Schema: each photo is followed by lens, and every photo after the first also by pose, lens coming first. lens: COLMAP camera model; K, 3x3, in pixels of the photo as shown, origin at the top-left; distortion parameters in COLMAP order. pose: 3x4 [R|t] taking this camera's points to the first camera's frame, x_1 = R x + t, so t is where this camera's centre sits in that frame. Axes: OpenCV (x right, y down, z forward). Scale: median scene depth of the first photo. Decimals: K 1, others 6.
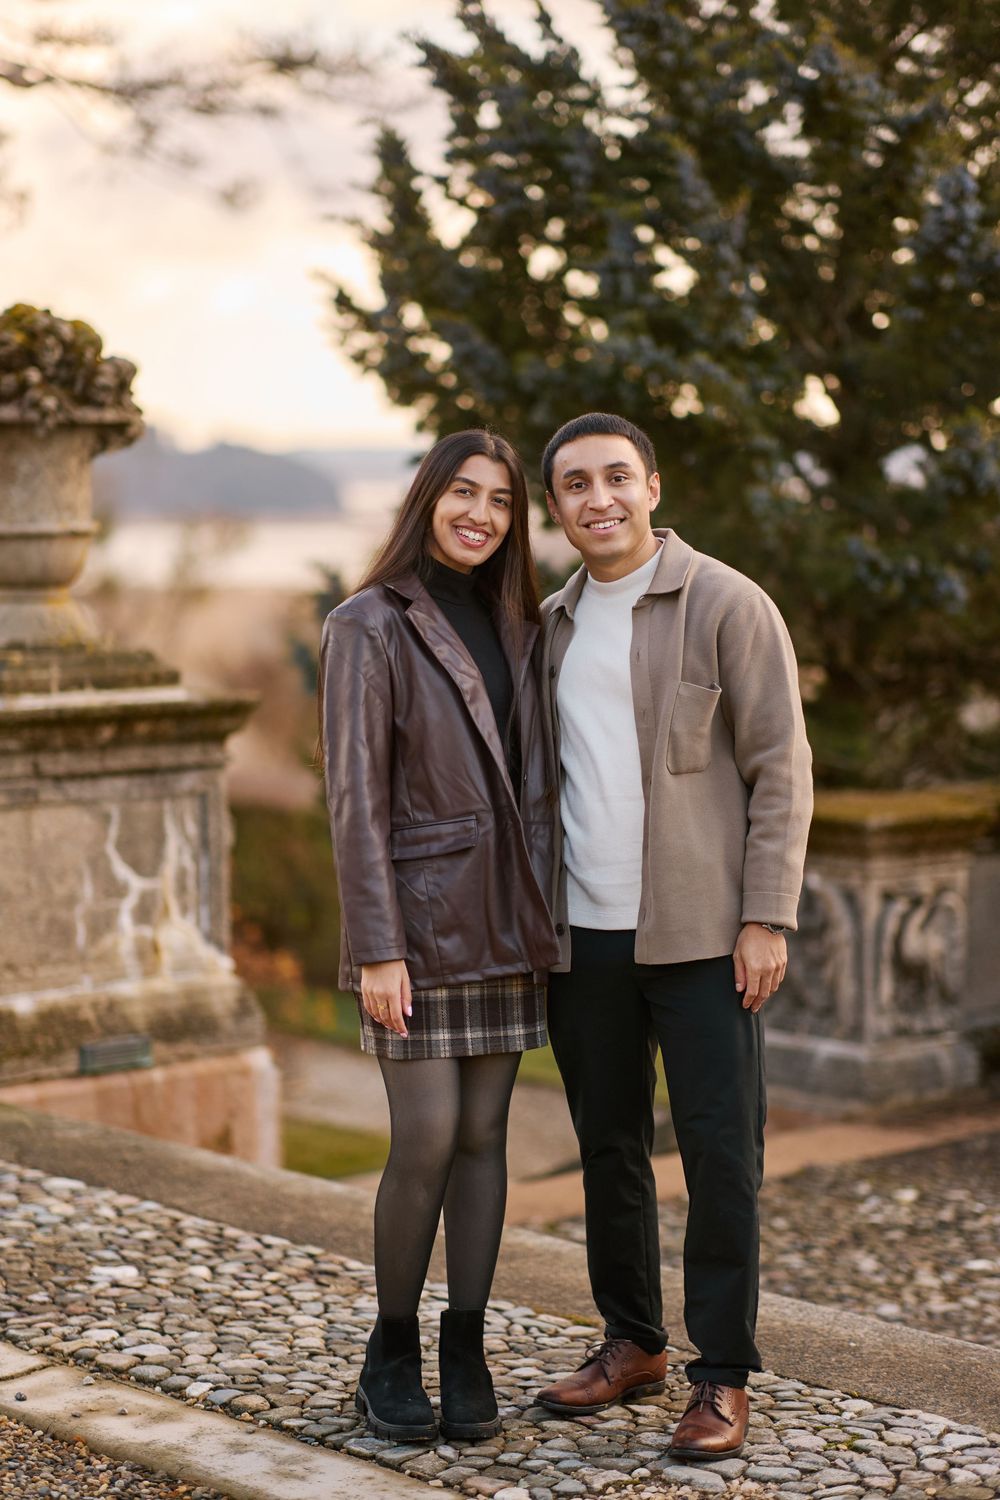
lens RADIAL K [[3403.6, 0, 500.0], [0, 3403.6, 750.0], [0, 0, 1]] dist [0.031391, 0.674844]
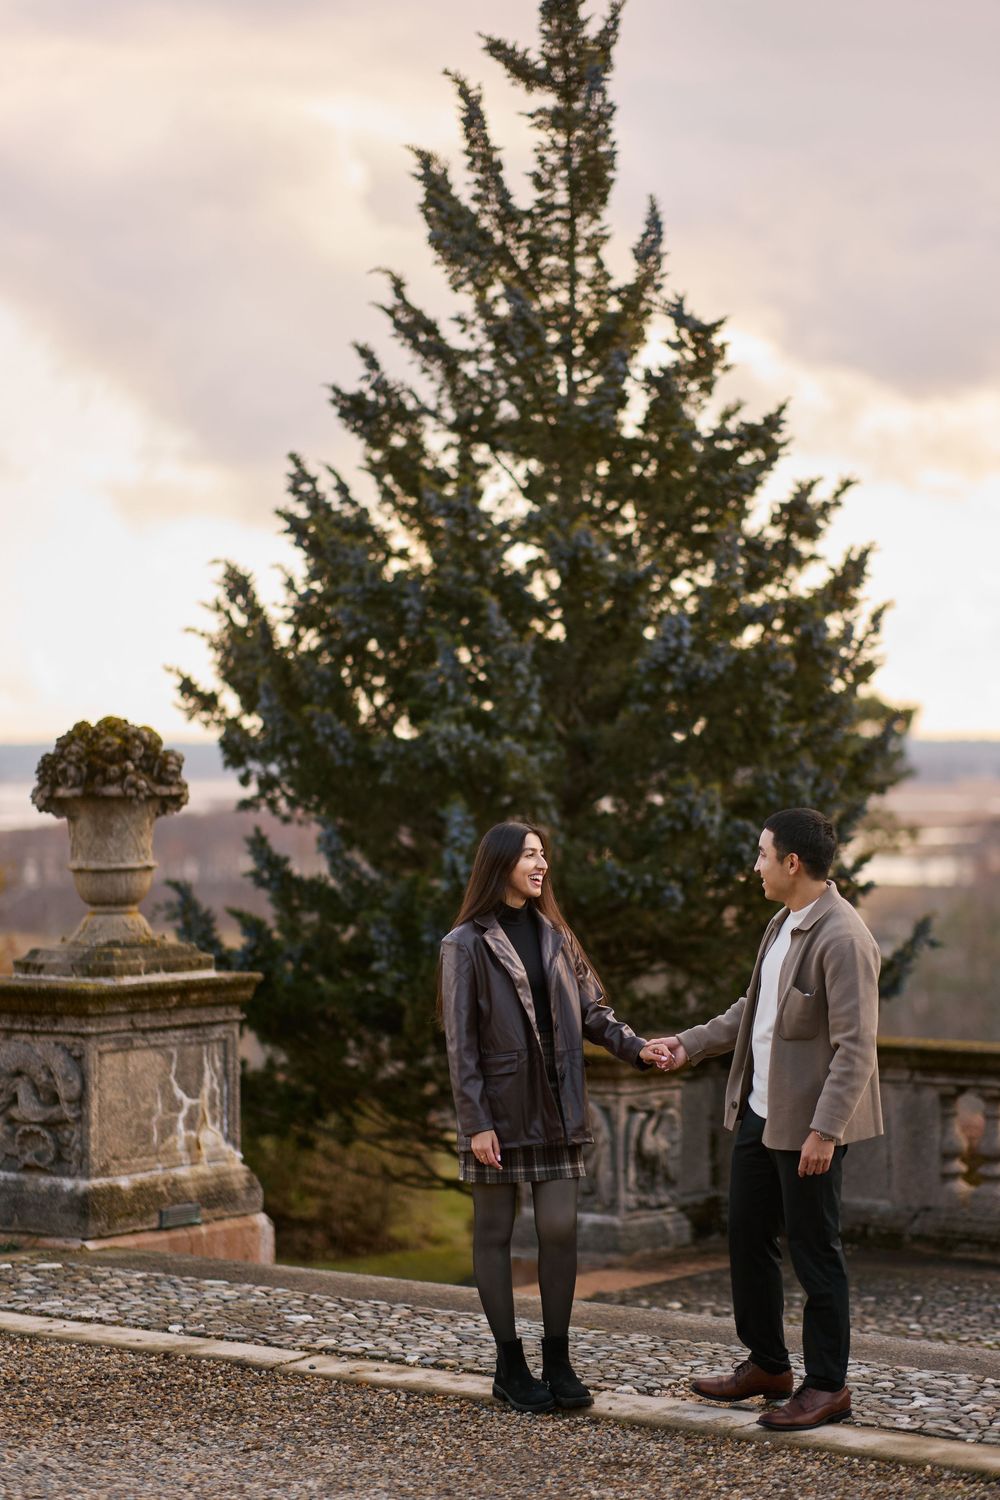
lens RADIAL K [[3403.6, 0, 500.0], [0, 3403.6, 750.0], [0, 0, 1]] dist [0.031391, 0.674844]
pose [[0.985428, -0.007454, 0.169930, -0.231170], [0.022324, 0.996065, -0.085765, 0.017407], [-0.168622, 0.088309, 0.981717, -0.520887]]
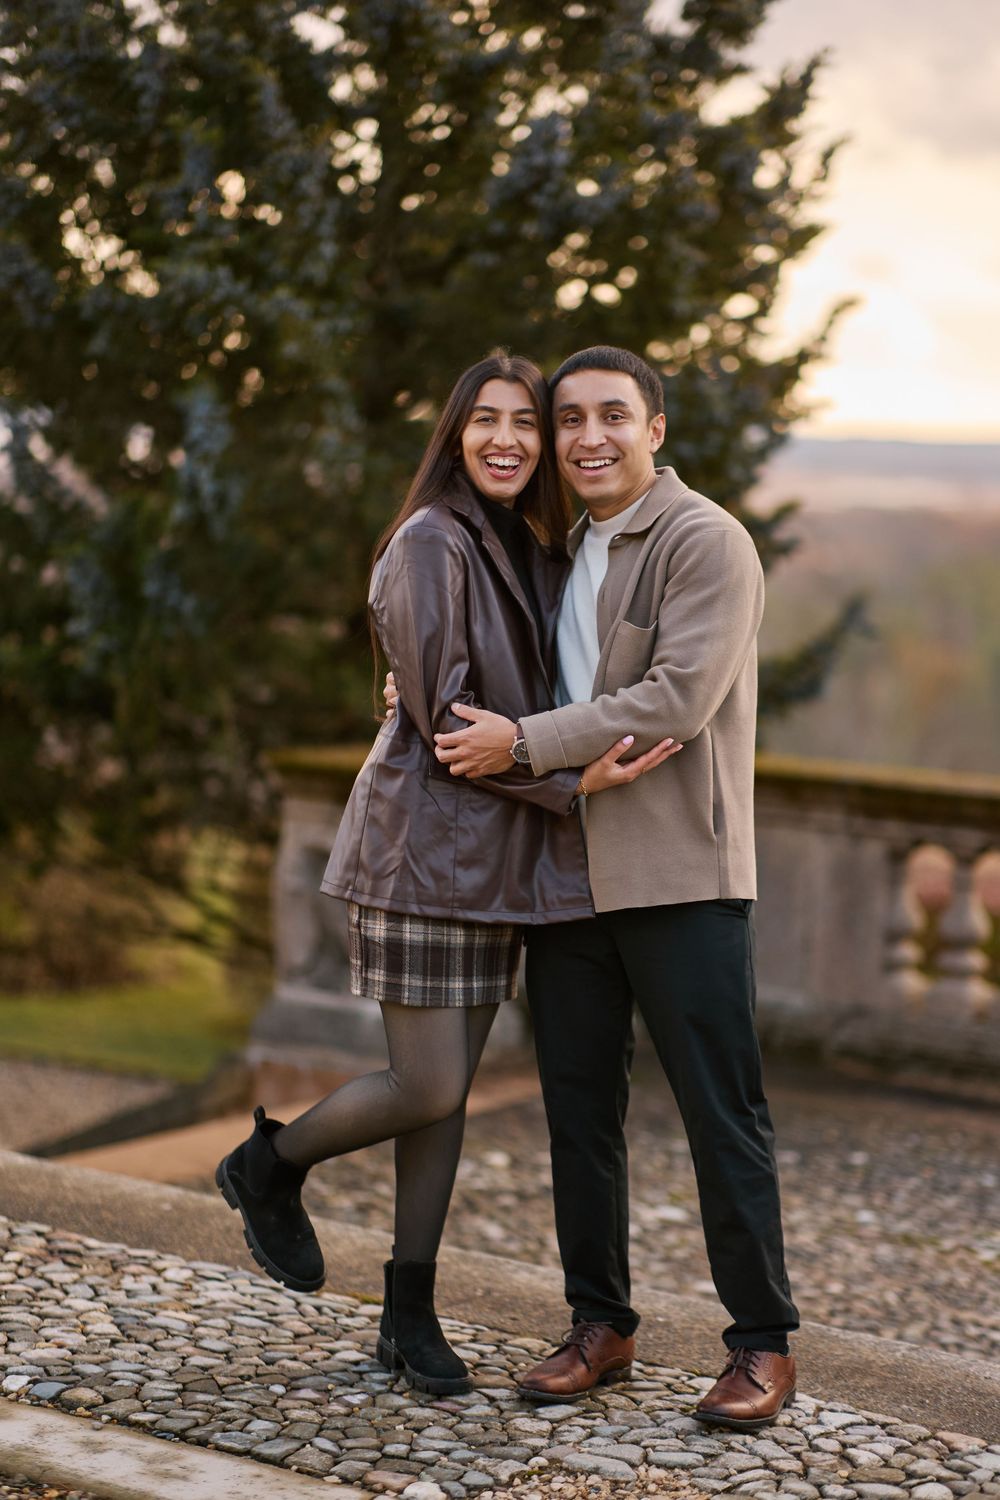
lens RADIAL K [[3436.9, 0, 467.3], [0, 3436.9, 692.3], [0, 0, 1]] dist [0.147687, -0.092334]
pose [[0.975849, 0.022349, 0.217299, -0.119628], [-0.021606, 0.999750, -0.005794, 0.002792], [-0.217374, 0.000959, 0.976088, 0.042319]]
